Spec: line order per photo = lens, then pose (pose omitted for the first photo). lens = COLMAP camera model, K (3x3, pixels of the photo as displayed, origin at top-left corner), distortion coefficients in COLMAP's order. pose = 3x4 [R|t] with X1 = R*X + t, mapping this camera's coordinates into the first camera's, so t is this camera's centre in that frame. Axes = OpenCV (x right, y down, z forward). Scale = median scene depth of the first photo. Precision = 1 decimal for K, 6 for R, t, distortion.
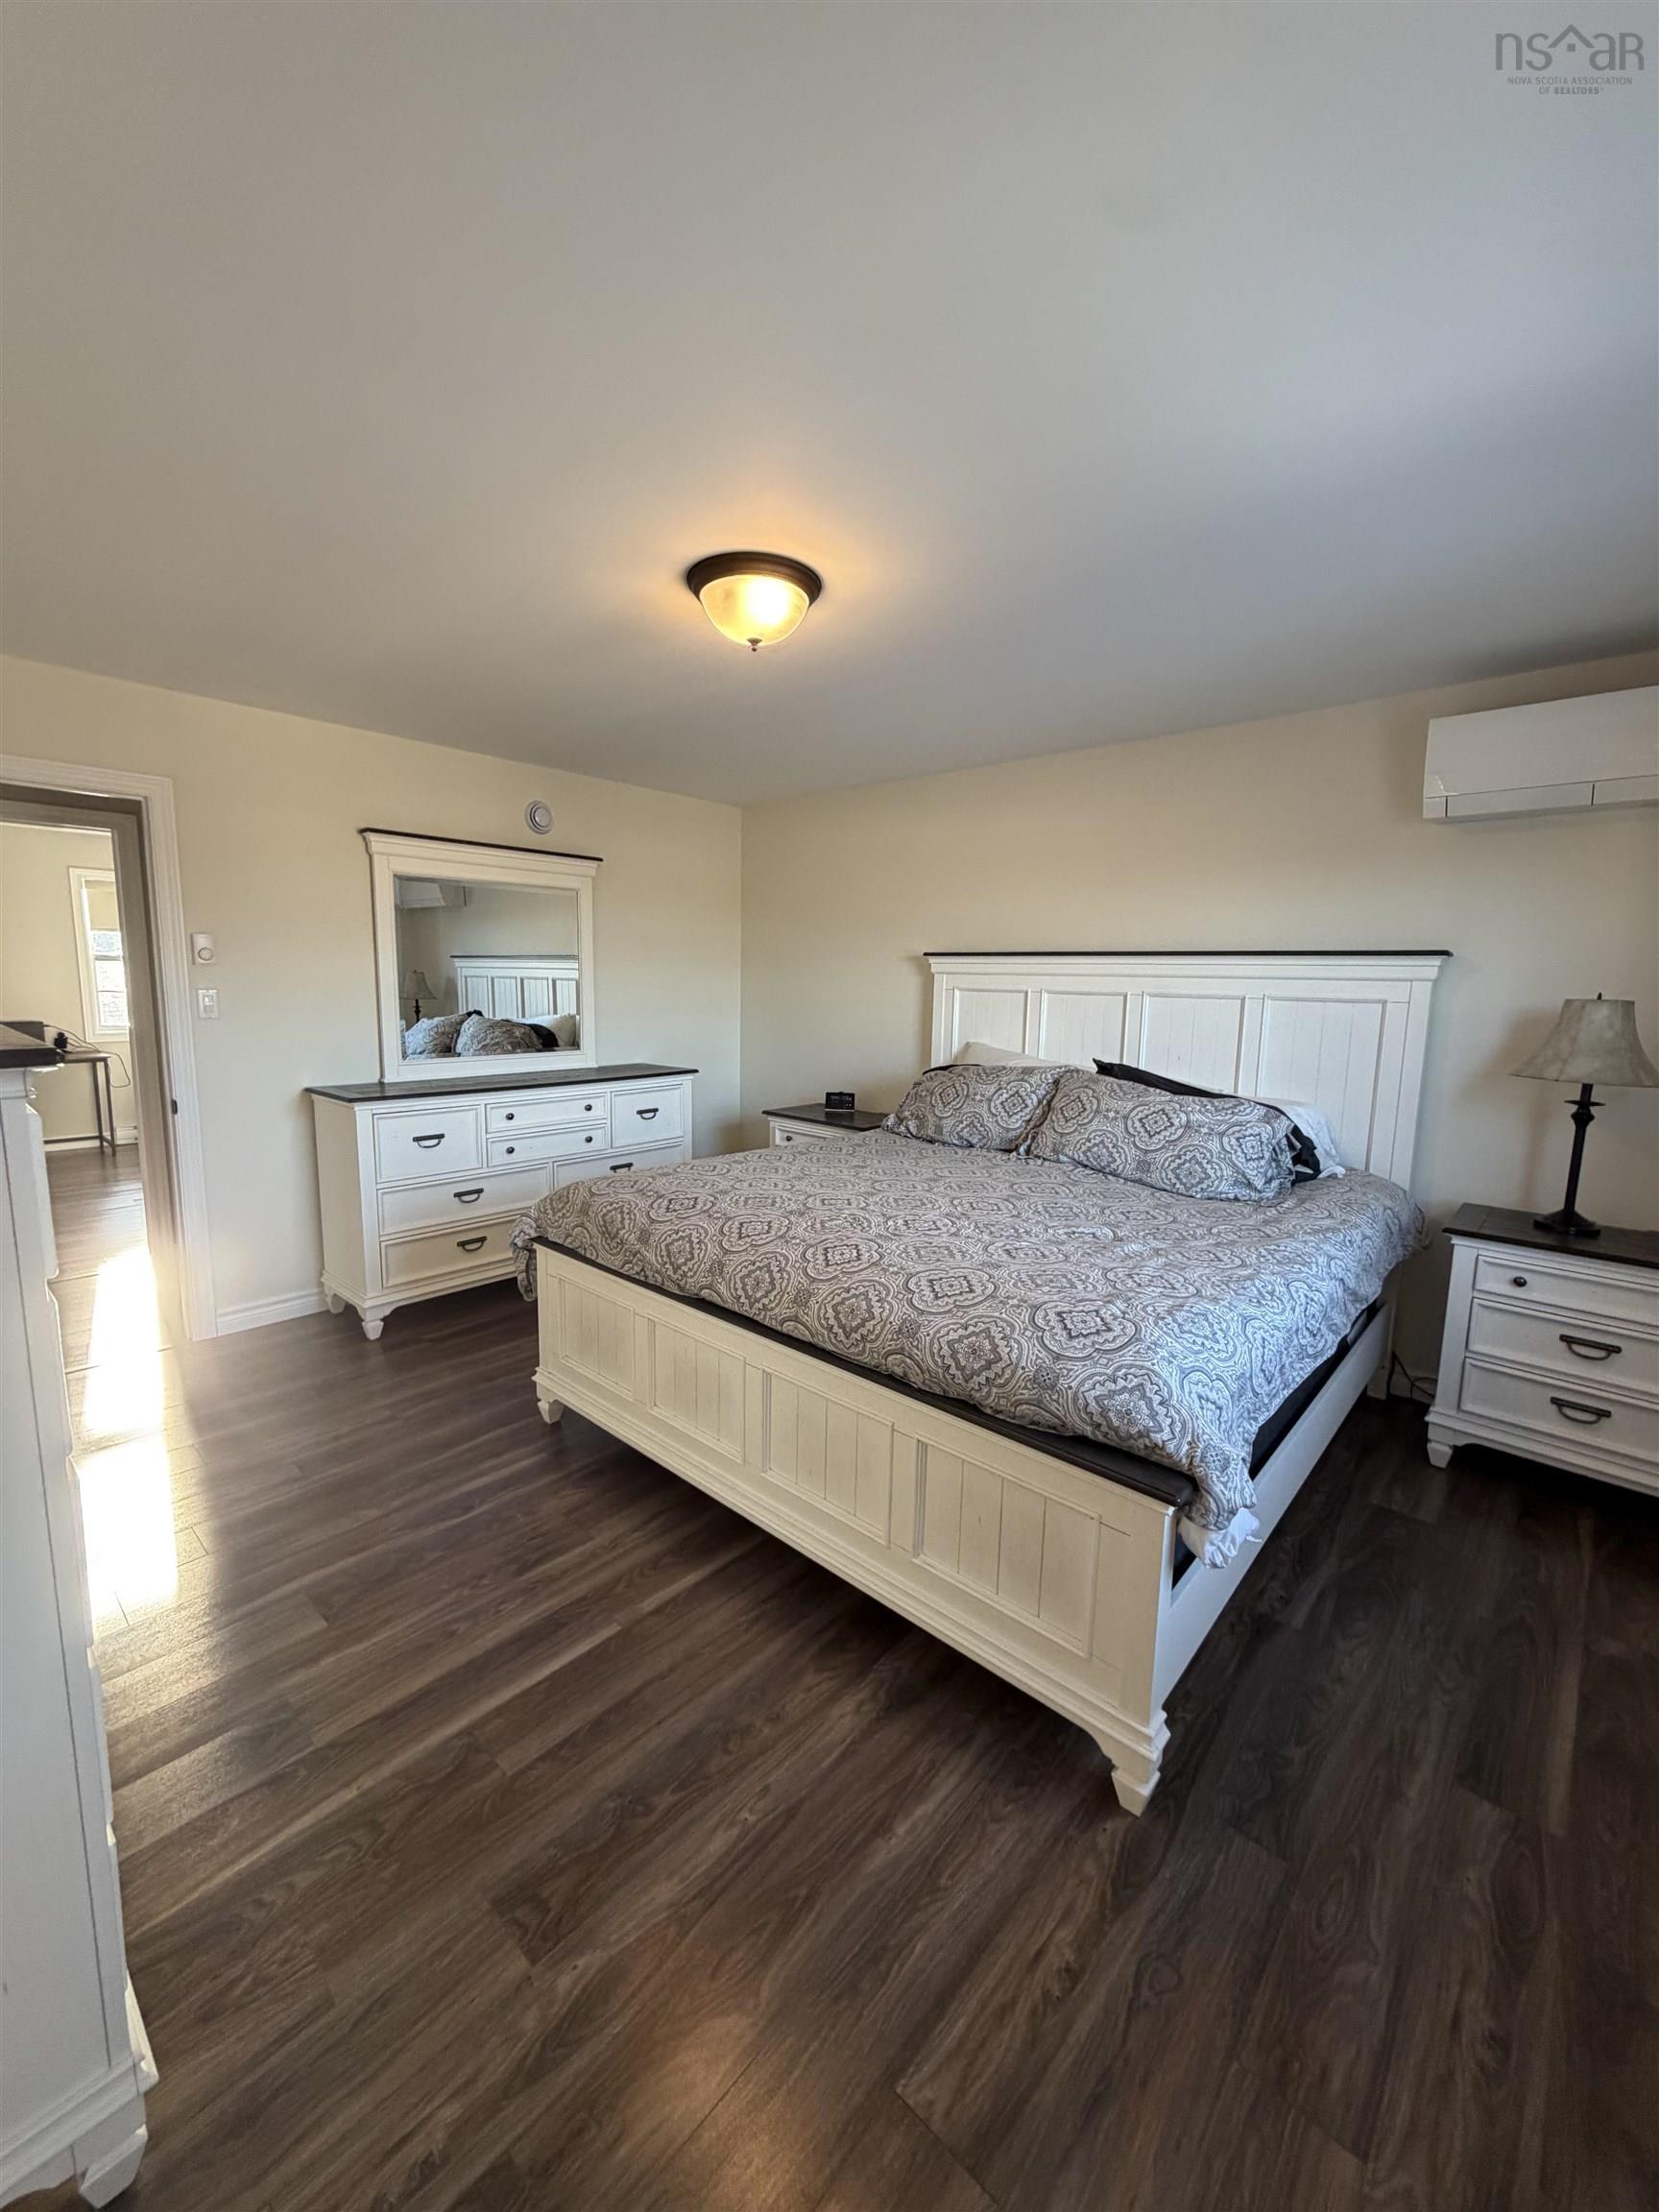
lens RADIAL K [[880.7, 0, 831.8], [0, 880.7, 1100.1], [0, 0, 1]] dist [0.001606, -0.000277]
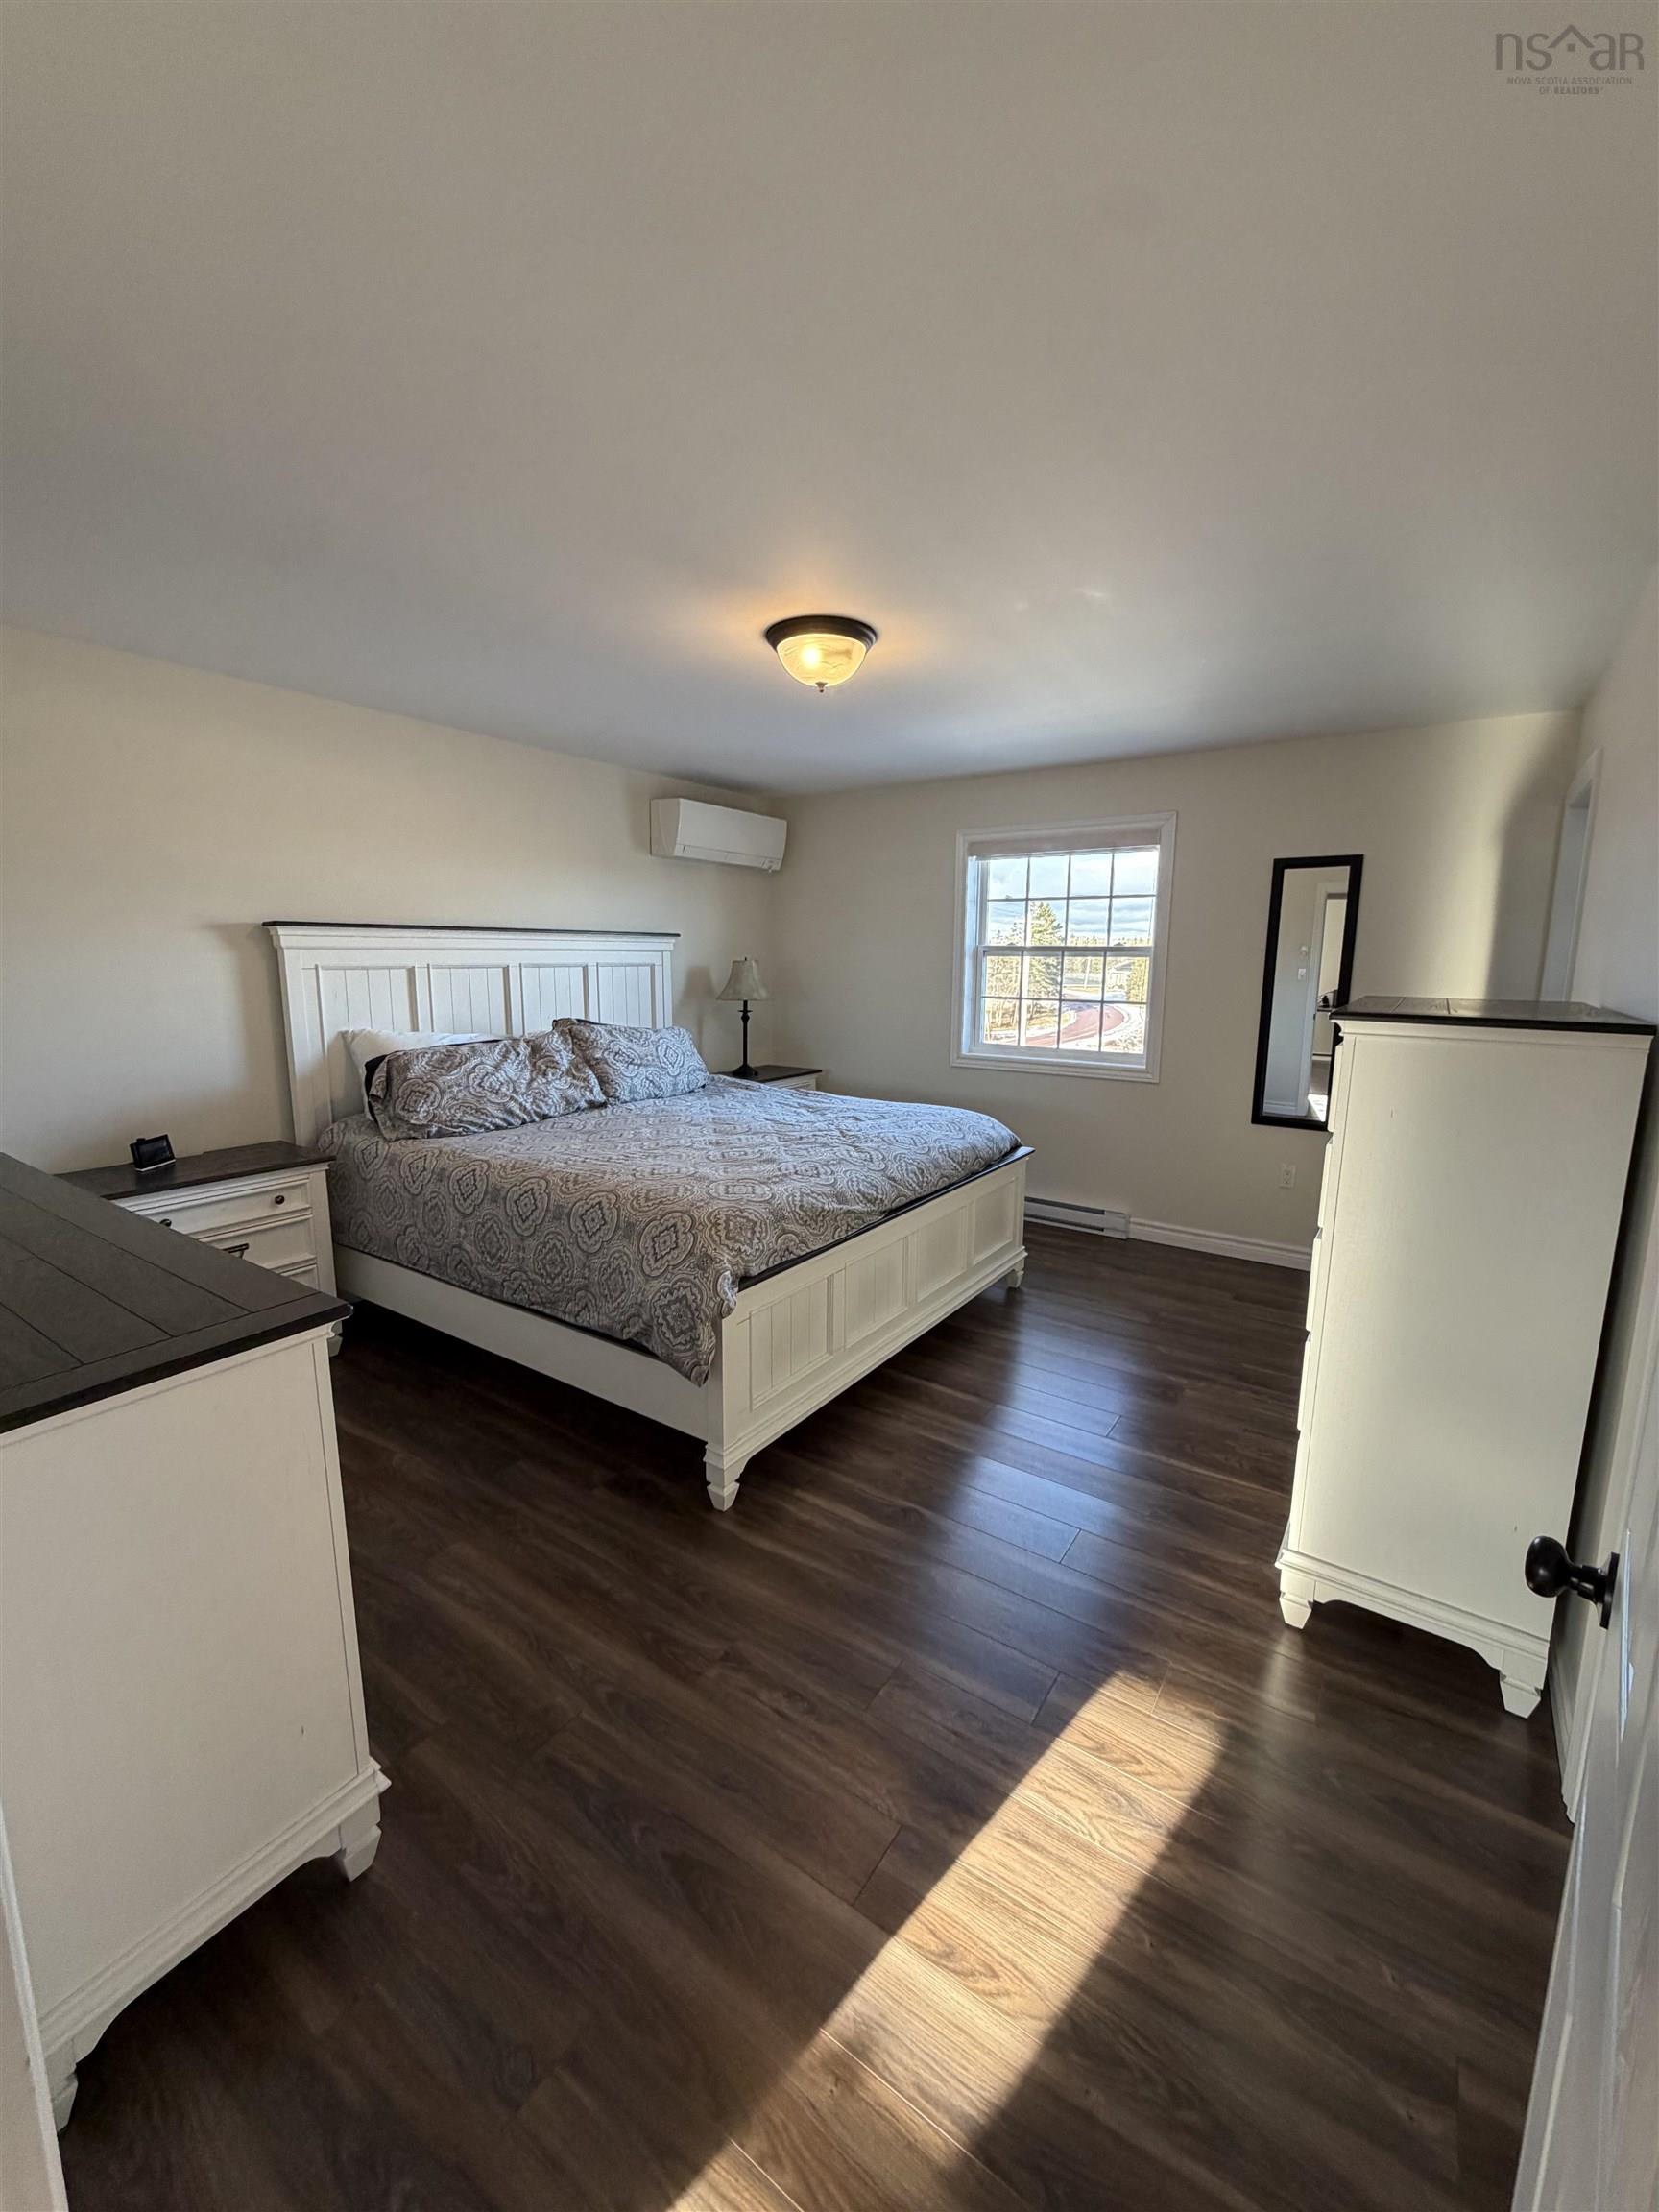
lens RADIAL K [[880.7, 0, 835.1], [0, 880.7, 1098.9], [0, 0, 1]] dist [0.001606, -0.000277]
pose [[-0.132676, -0.184003, 0.973930, -1.084180], [0.126079, 0.971502, 0.200720, -0.164605], [-0.983108, 0.149423, -0.105696, 0.934850]]
